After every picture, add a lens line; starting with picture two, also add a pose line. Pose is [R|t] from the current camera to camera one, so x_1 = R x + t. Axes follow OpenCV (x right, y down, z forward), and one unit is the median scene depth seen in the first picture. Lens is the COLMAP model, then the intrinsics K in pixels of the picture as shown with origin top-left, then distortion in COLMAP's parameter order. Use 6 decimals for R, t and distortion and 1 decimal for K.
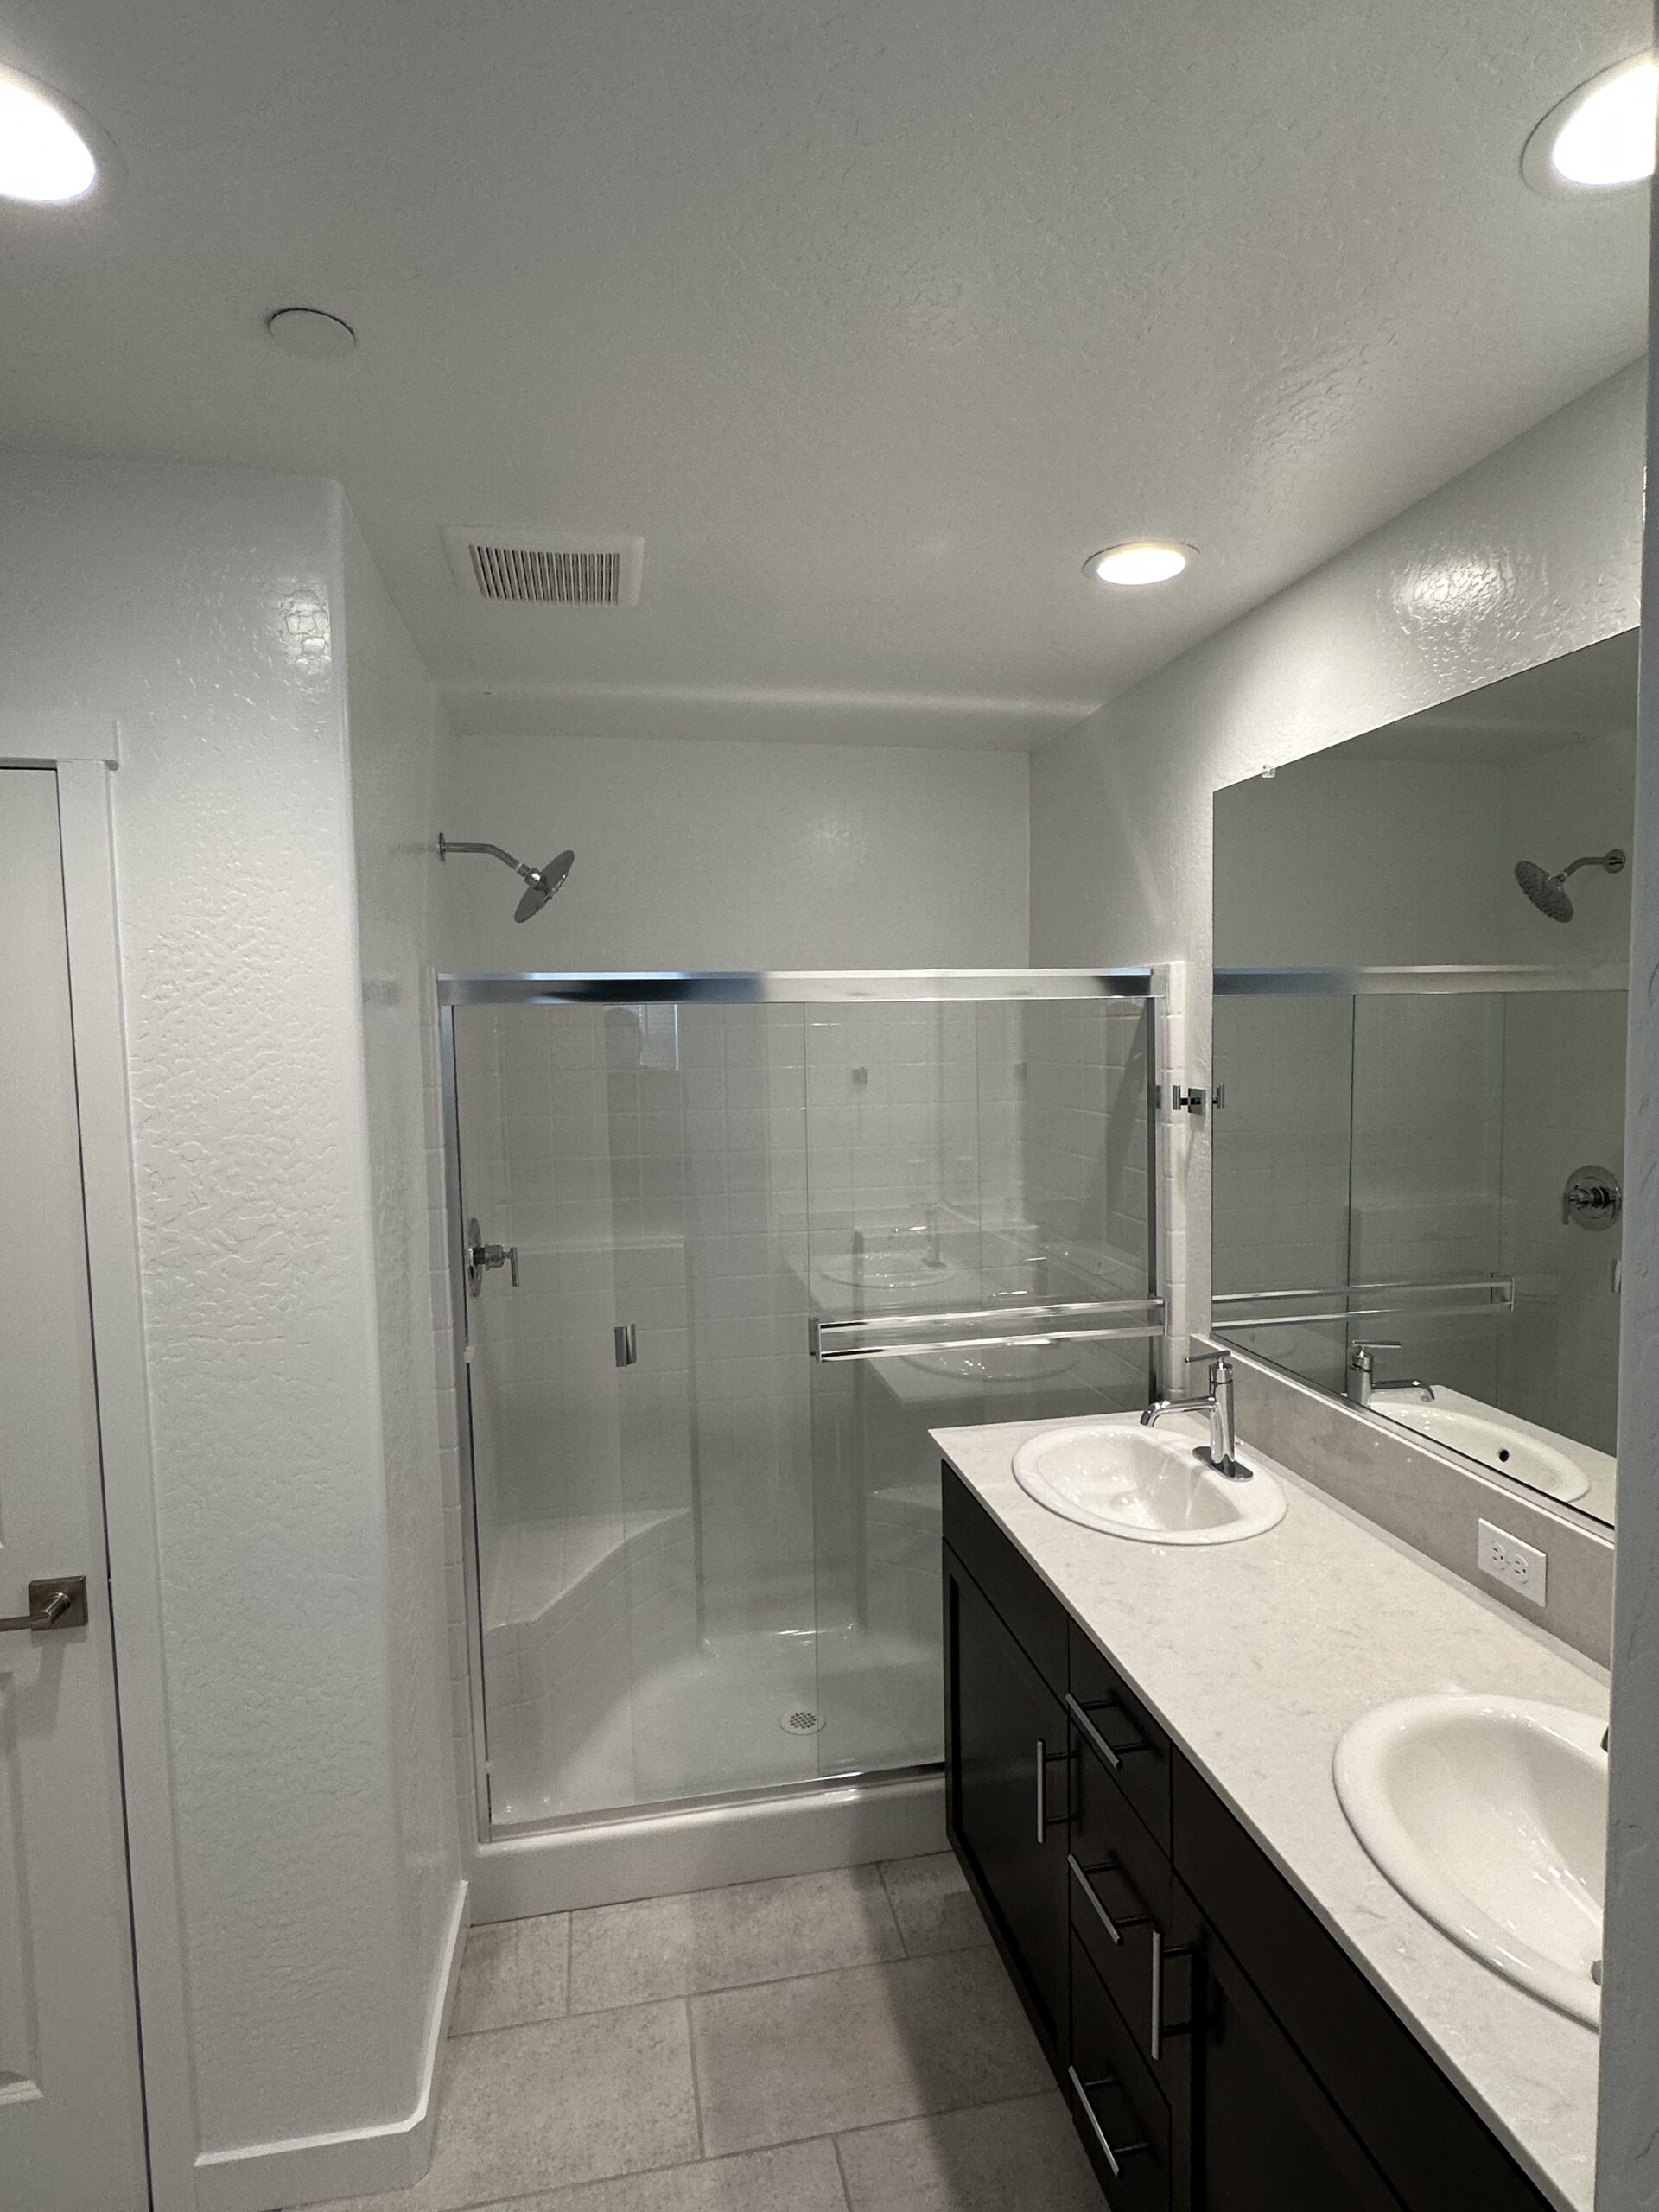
lens RADIAL K [[1171.7, 0, 824.0], [0, 1171.7, 1109.1], [0, 0, 1]] dist [-0.002898, 0.001409]
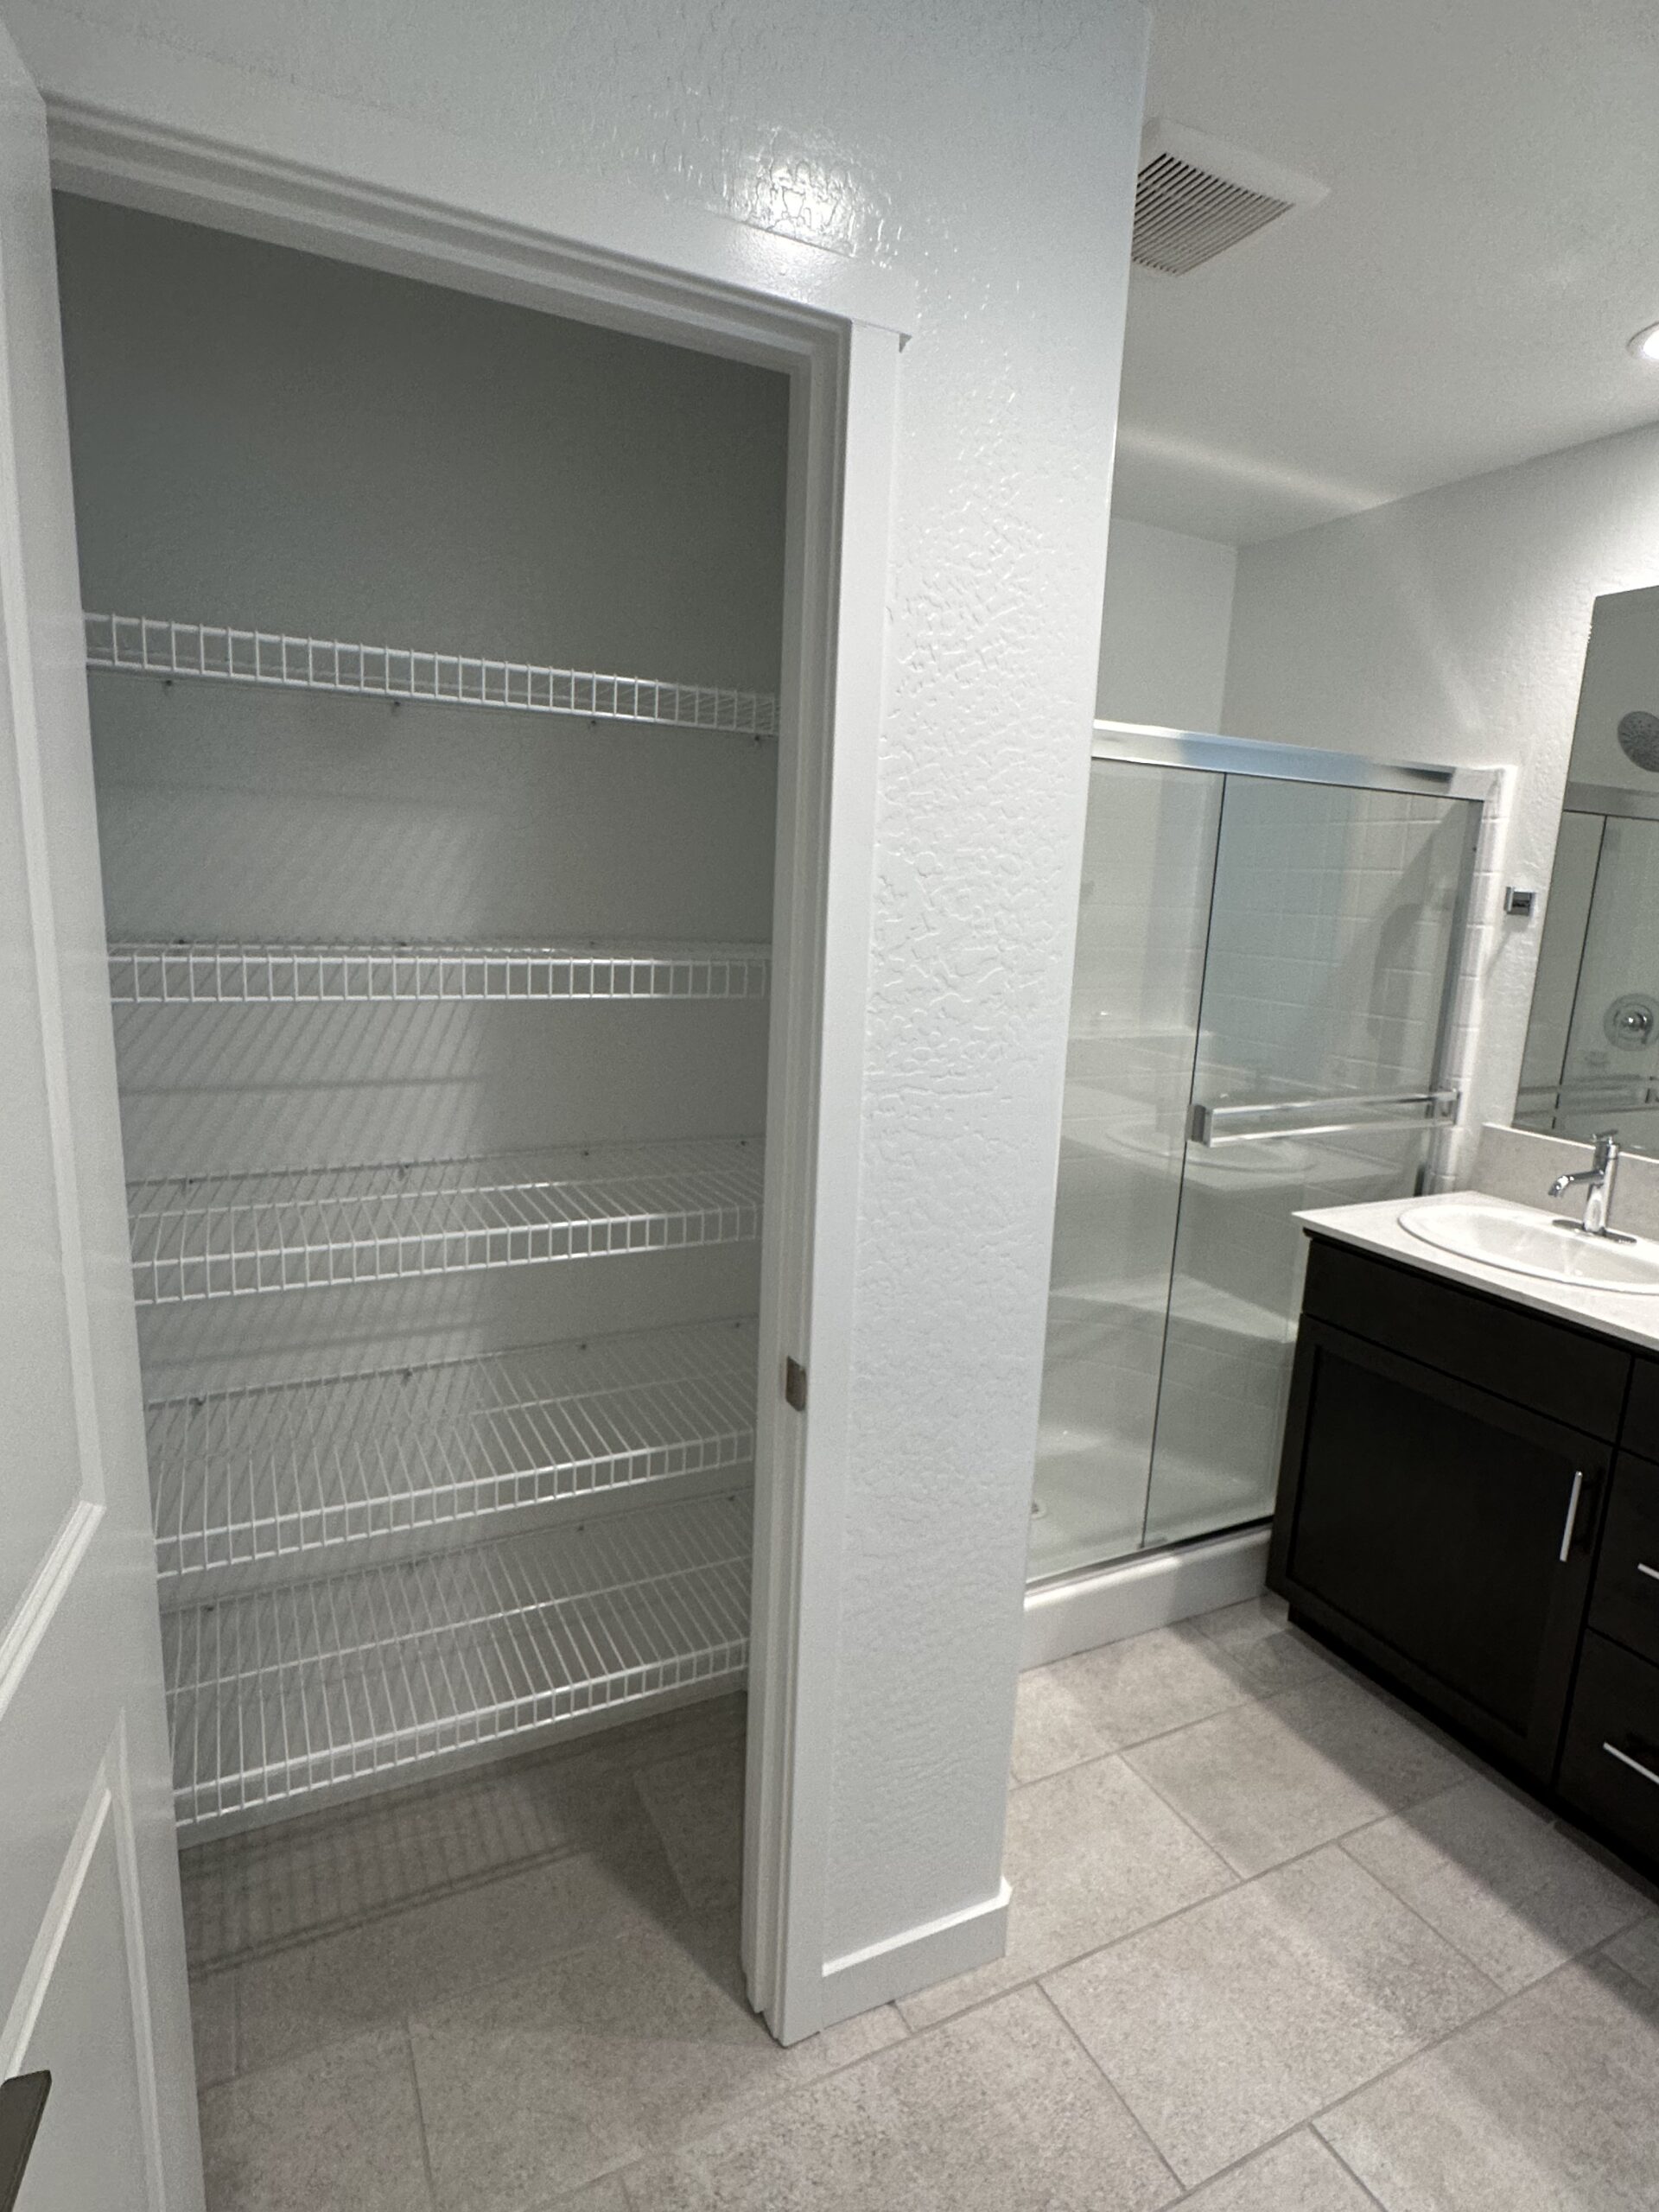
lens RADIAL K [[1171.7, 0, 815.5], [0, 1171.7, 1113.6], [0, 0, 1]] dist [-0.002898, 0.001409]
pose [[0.962529, 0.006728, 0.271094, -0.718559], [-0.041388, 0.991625, 0.122337, 0.097146], [-0.268000, -0.128973, 0.954747, 0.178980]]
